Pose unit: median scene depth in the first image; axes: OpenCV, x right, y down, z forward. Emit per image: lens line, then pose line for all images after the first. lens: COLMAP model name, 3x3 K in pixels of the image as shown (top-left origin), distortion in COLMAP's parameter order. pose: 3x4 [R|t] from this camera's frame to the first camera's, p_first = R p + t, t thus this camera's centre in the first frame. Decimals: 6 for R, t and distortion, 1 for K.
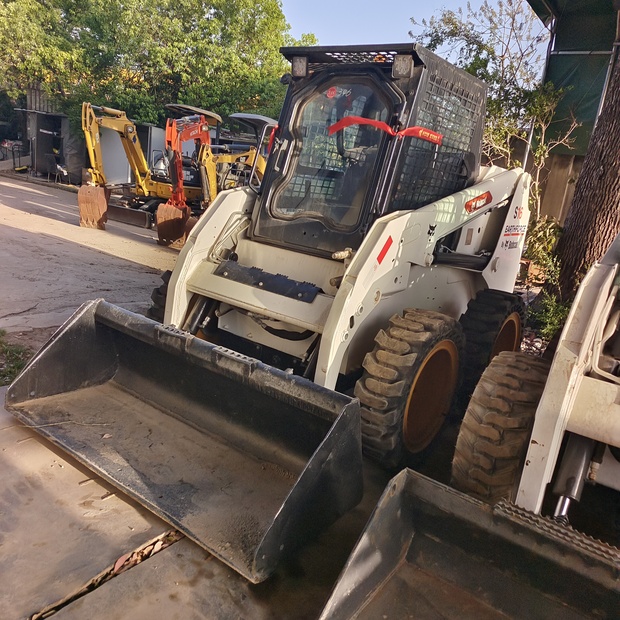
lens RADIAL K [[540.9, 0, 313.7], [0, 540.9, 308.9], [0, 0, 1]] dist [0.014812, 0.006945]
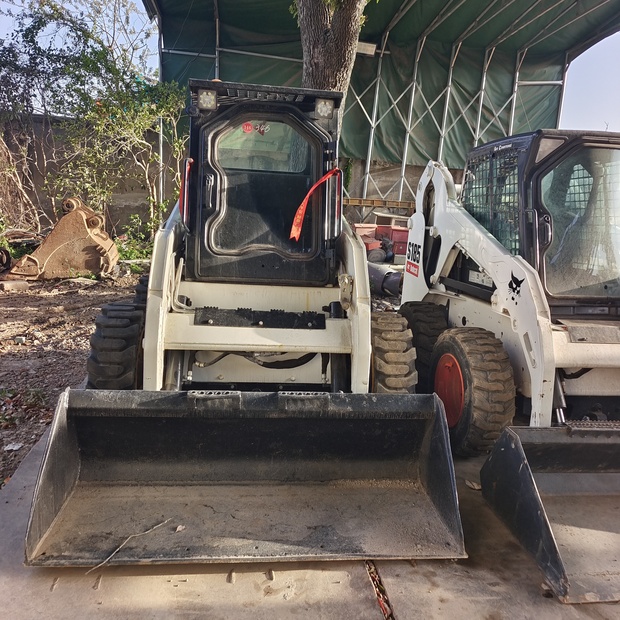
lens RADIAL K [[540.9, 0, 313.7], [0, 540.9, 308.9], [0, 0, 1]] dist [0.014812, 0.006945]
pose [[0.743862, -0.215387, 0.632675, -0.736813], [0.197018, 0.975249, 0.100369, -0.171947], [-0.638633, 0.049988, 0.767886, 0.175307]]
